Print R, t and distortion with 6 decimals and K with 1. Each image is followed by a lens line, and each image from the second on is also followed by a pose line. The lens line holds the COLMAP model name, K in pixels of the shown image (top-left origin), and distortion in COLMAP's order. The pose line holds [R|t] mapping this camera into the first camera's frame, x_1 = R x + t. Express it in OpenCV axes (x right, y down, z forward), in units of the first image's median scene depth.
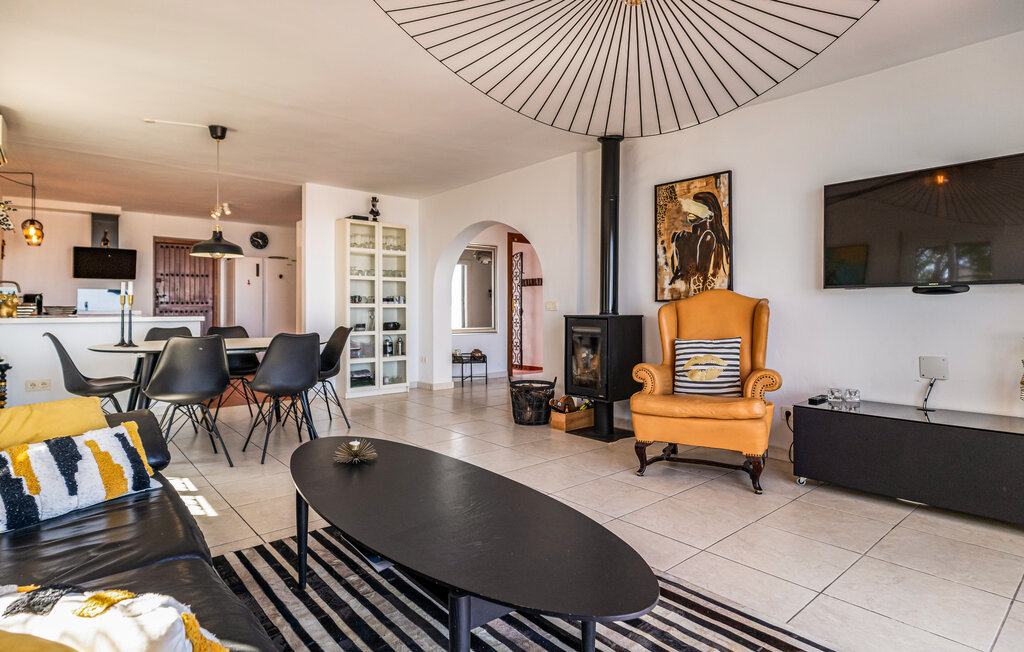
lens RADIAL K [[538.6, 0, 509.7], [0, 538.6, 303.4], [0, 0, 1]] dist [0.000046, 0.000002]
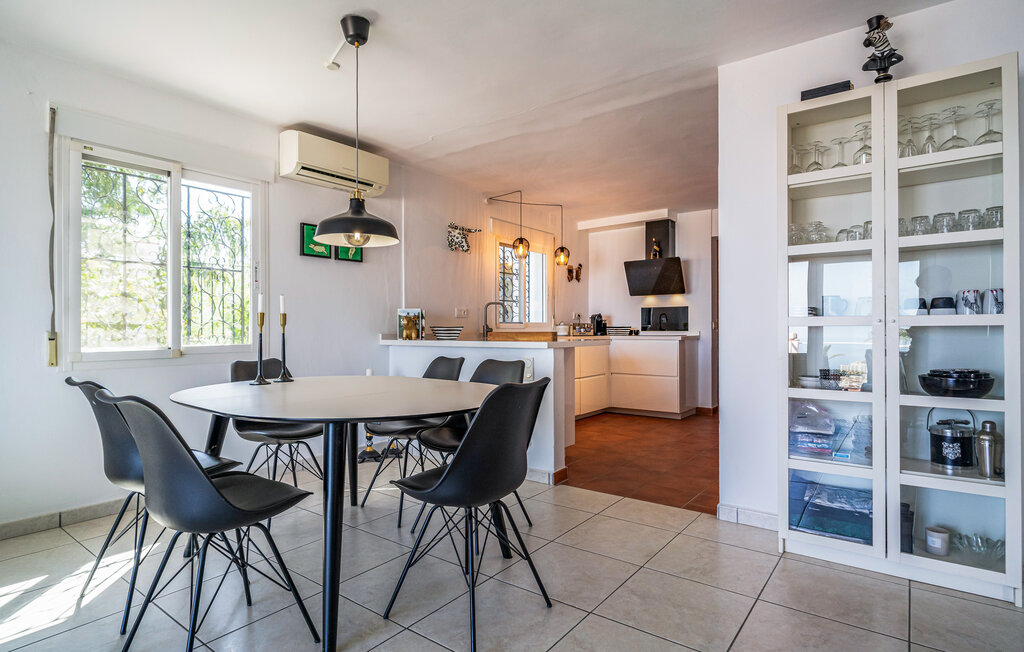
lens RADIAL K [[529.3, 0, 509.6], [0, 529.3, 334.5], [0, 0, 1]] dist [0.003147, 0.000426]
pose [[0.208589, 0.010109, -0.977951, 0.043228], [0.006320, 0.999912, 0.011684, 0.007249], [0.977983, -0.008618, 0.208507, 0.674254]]
